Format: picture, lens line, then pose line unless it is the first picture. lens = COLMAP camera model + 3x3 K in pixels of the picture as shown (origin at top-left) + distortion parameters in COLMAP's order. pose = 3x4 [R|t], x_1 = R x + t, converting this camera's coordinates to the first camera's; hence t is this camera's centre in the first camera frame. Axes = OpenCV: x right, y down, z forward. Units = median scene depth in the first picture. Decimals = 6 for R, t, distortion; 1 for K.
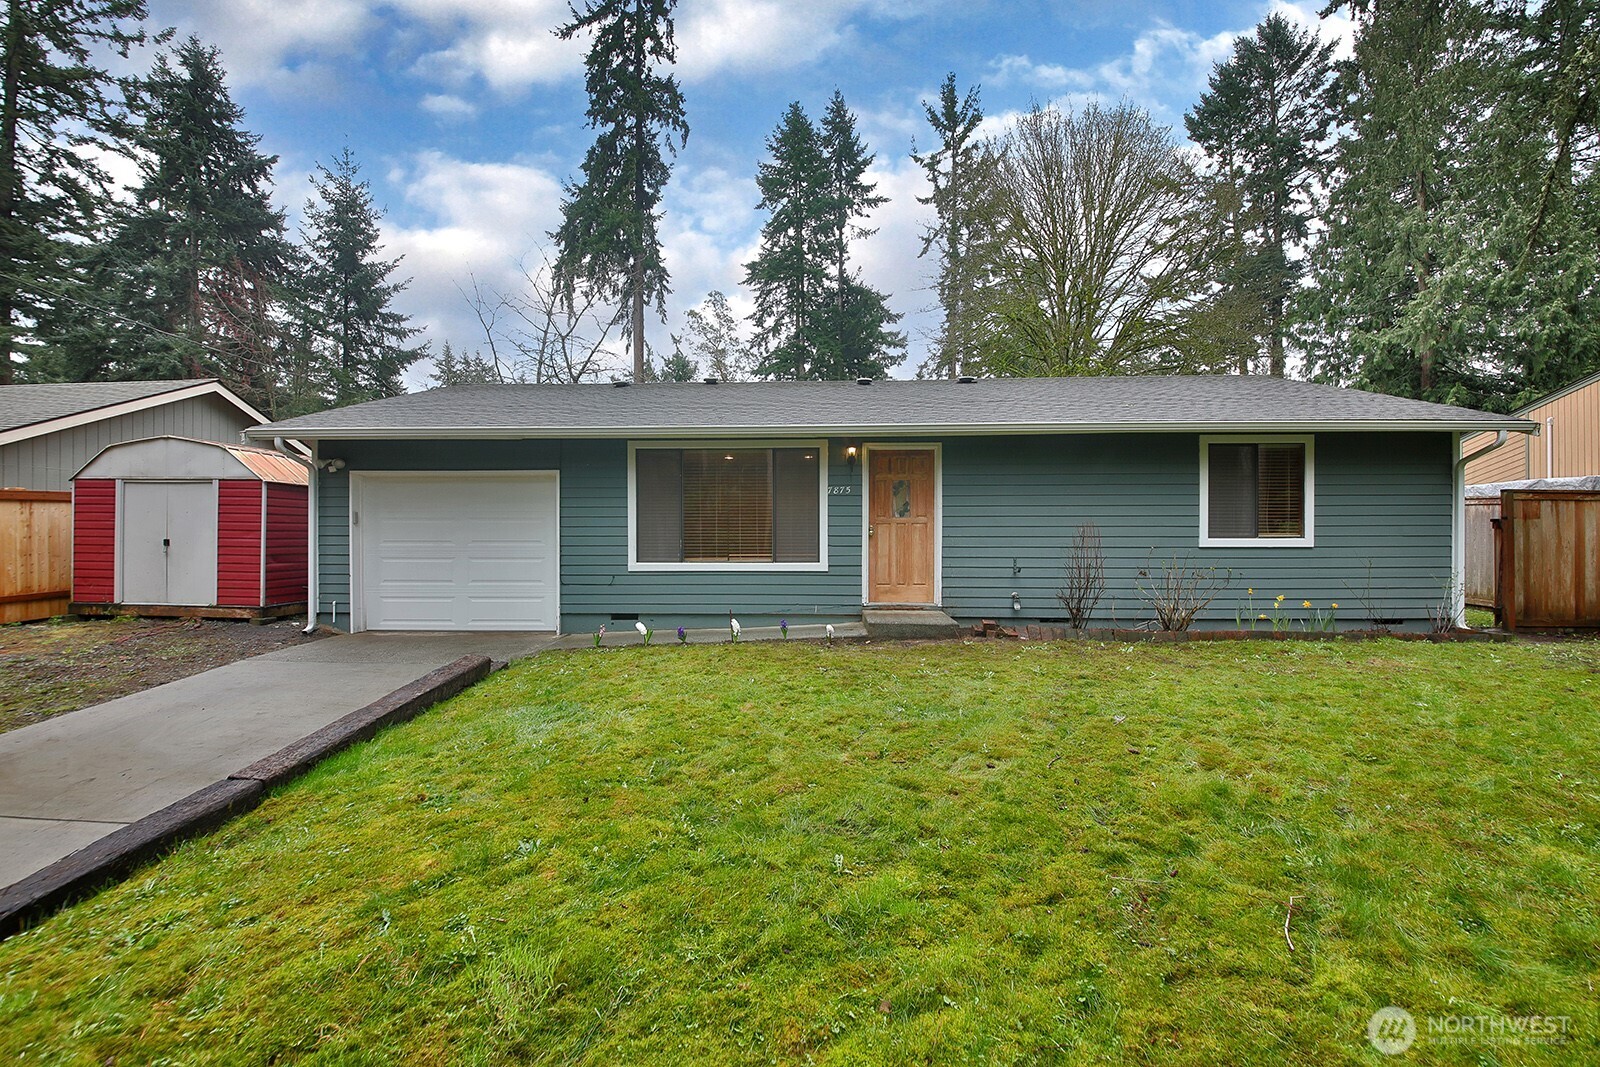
lens RADIAL K [[658.4, 0, 800.0], [0, 658.4, 533.5], [0, 0, 1]] dist [0.021786, -0.028155]
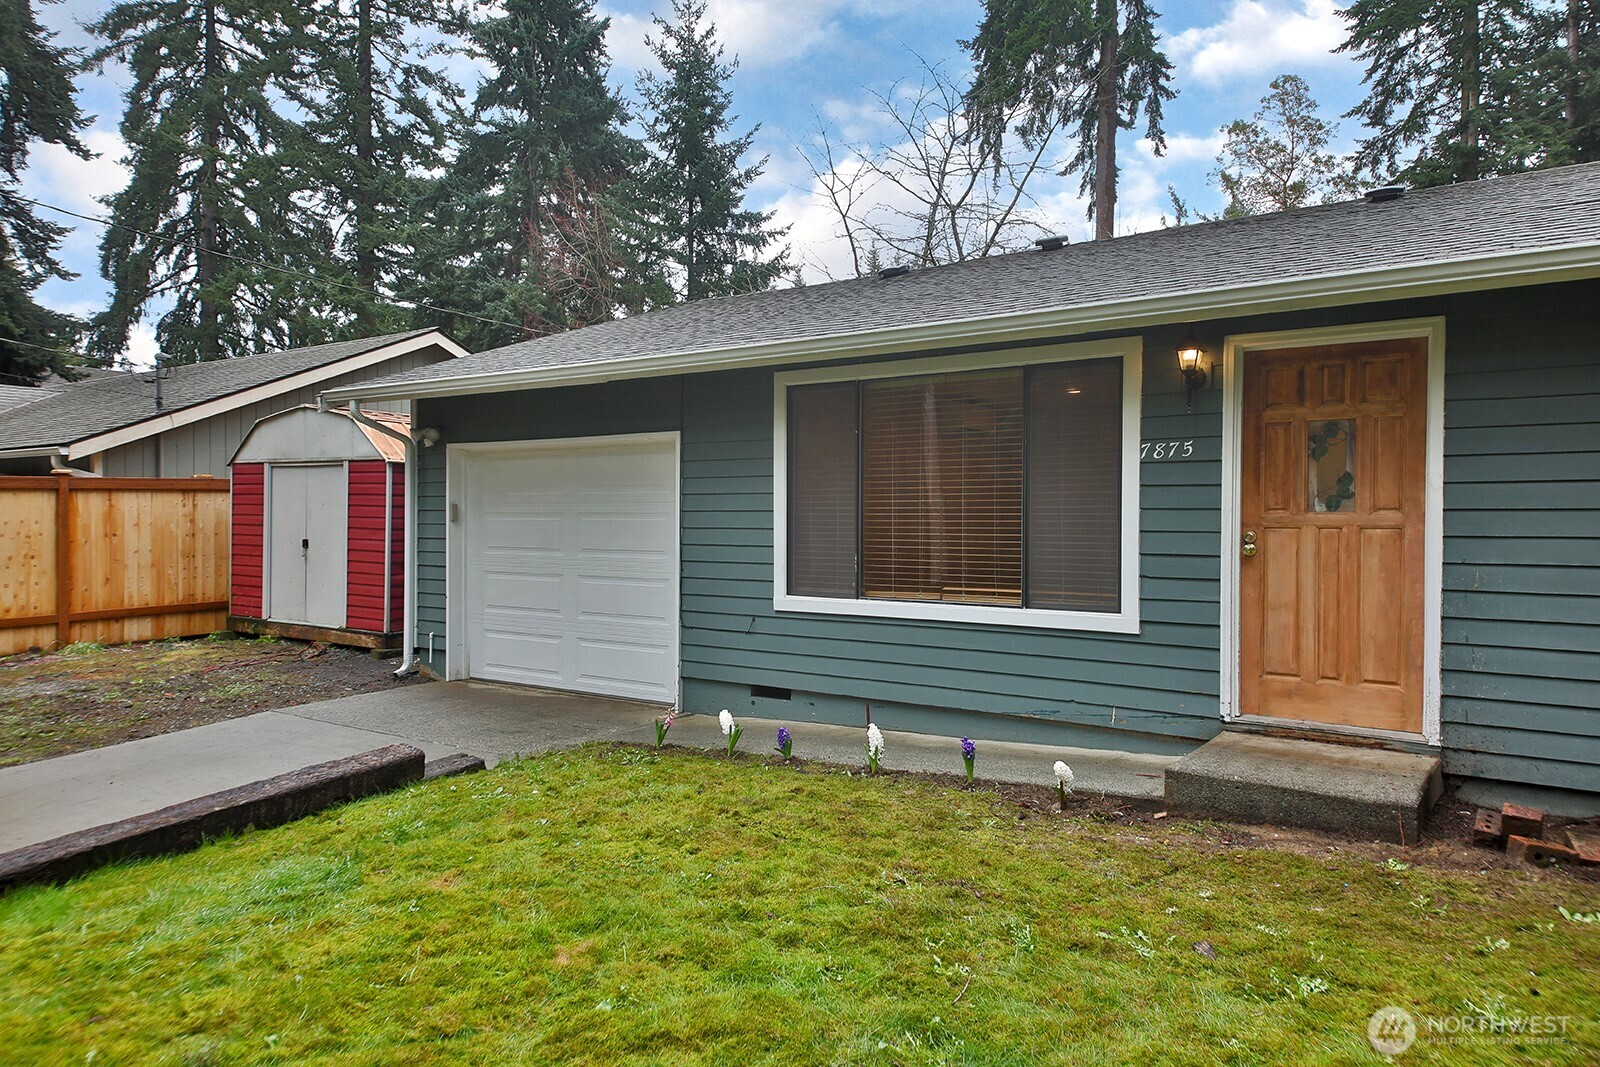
lens RADIAL K [[1082.2, 0, 800.0], [0, 1082.2, 533.5], [0, 0, 1]] dist [0.084616, -0.063275]
pose [[0.836476, 0.010903, -0.547894, 0.230831], [-0.007762, 0.999937, 0.008047, -0.013179], [0.547948, -0.002478, 0.836509, 0.236211]]
